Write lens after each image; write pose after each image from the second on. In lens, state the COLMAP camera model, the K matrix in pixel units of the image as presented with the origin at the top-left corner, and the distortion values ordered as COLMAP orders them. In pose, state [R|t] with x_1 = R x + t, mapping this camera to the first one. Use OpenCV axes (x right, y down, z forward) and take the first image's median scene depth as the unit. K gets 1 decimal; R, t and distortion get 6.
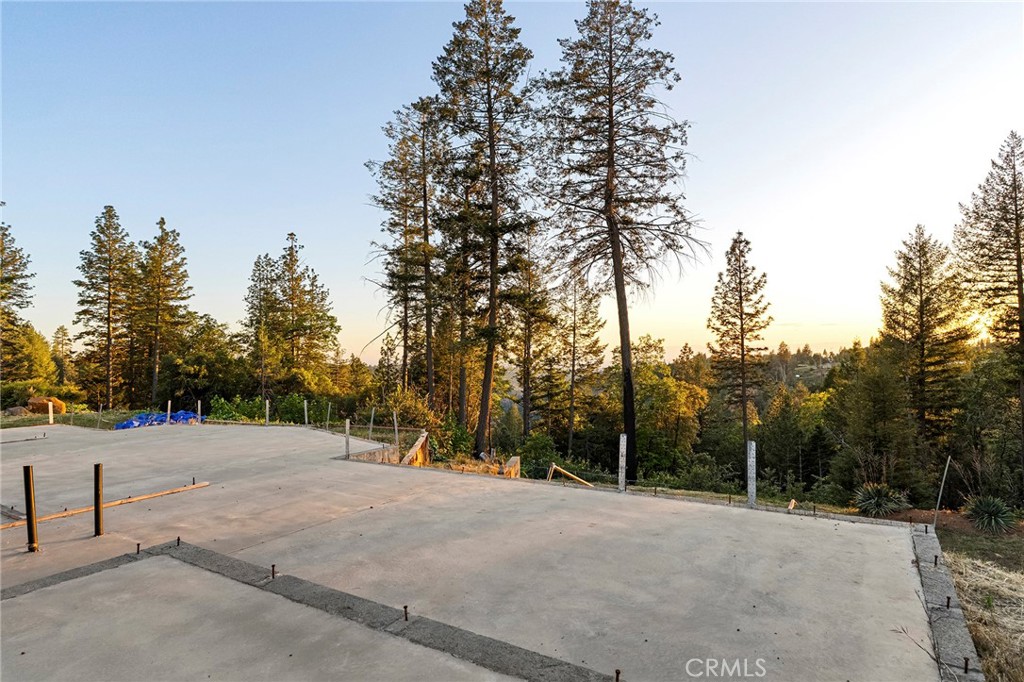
lens RADIAL K [[554.0, 0, 509.6], [0, 554.0, 340.9], [0, 0, 1]] dist [0.001211, -0.000220]
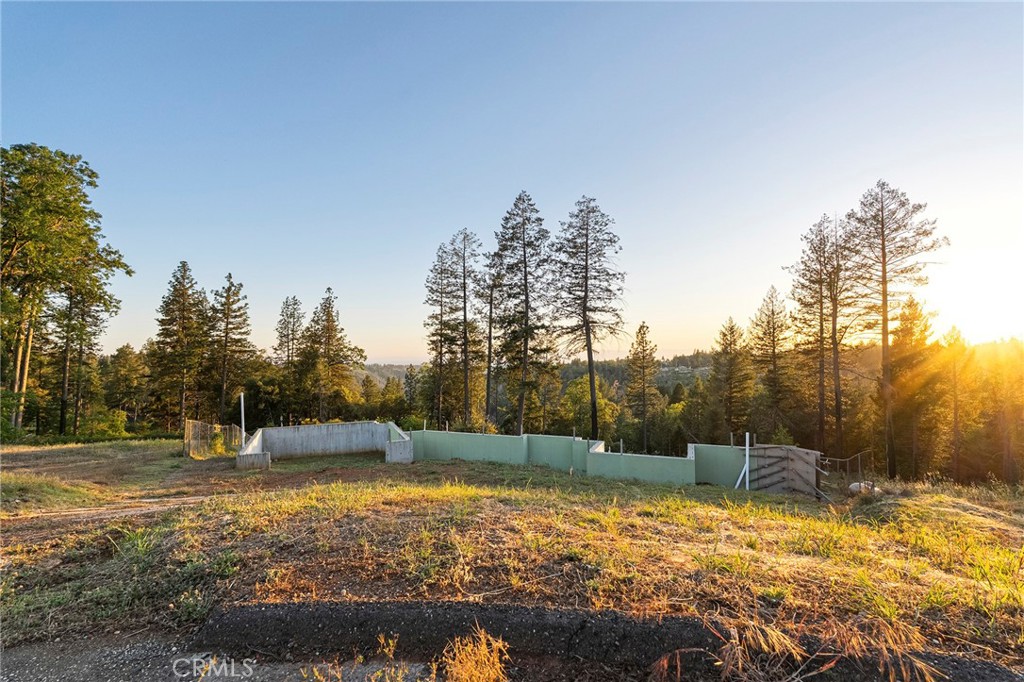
lens RADIAL K [[451.0, 0, 512.0], [0, 451.0, 344.4], [0, 0, 1]] dist [0.000273, 0.000761]
pose [[0.980705, 0.019841, 0.194483, -0.280561], [-0.019647, 0.999803, -0.002929, -0.101982], [-0.194502, -0.000948, 0.980902, -0.352058]]
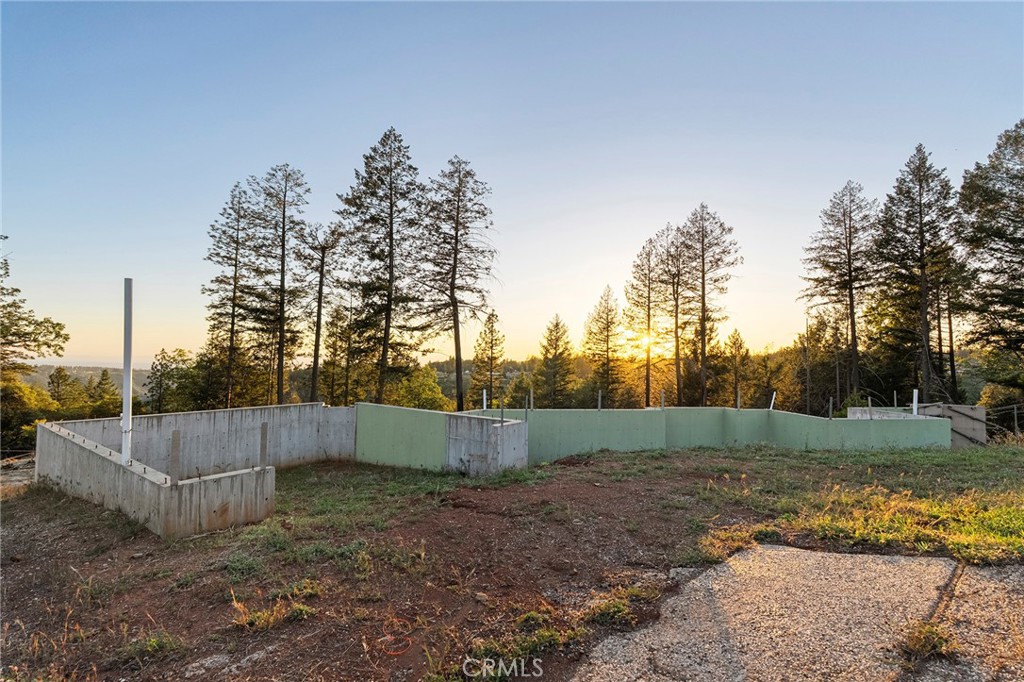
lens RADIAL K [[451.0, 0, 512.0], [0, 451.0, 344.4], [0, 0, 1]] dist [0.000273, 0.000761]
pose [[0.742071, 0.063396, 0.667316, -0.439792], [-0.053463, 0.997944, -0.035353, -0.040114], [-0.668186, -0.009442, 0.743935, -0.072429]]
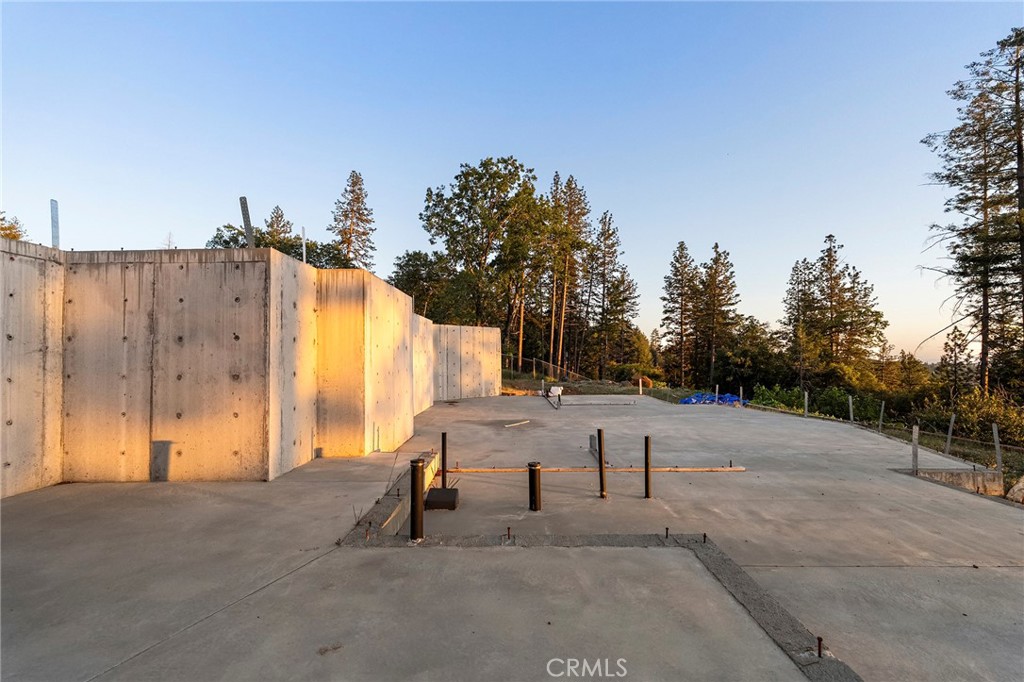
lens RADIAL K [[452.9, 0, 512.0], [0, 452.9, 341.0], [0, 0, 1]] dist [0.001136, -0.000031]
pose [[0.551396, -0.002116, -0.834241, -0.010275], [0.007463, 0.999969, 0.002396, 0.001840], [0.834210, -0.007547, 0.551395, 0.023056]]
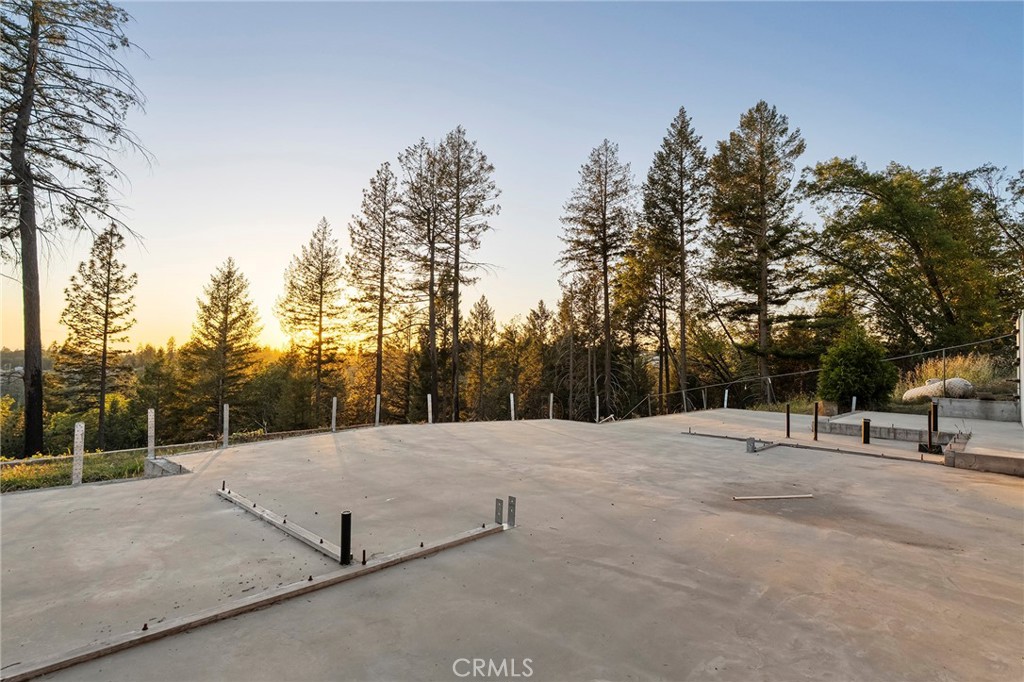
lens RADIAL K [[528.2, 0, 509.0], [0, 528.2, 343.5], [0, 0, 1]] dist [0.000304, 0.000023]
pose [[0.182220, 0.066771, 0.980988, -0.296852], [-0.053059, 0.996906, -0.057998, 0.017117], [-0.981825, -0.041481, 0.185199, 0.172170]]
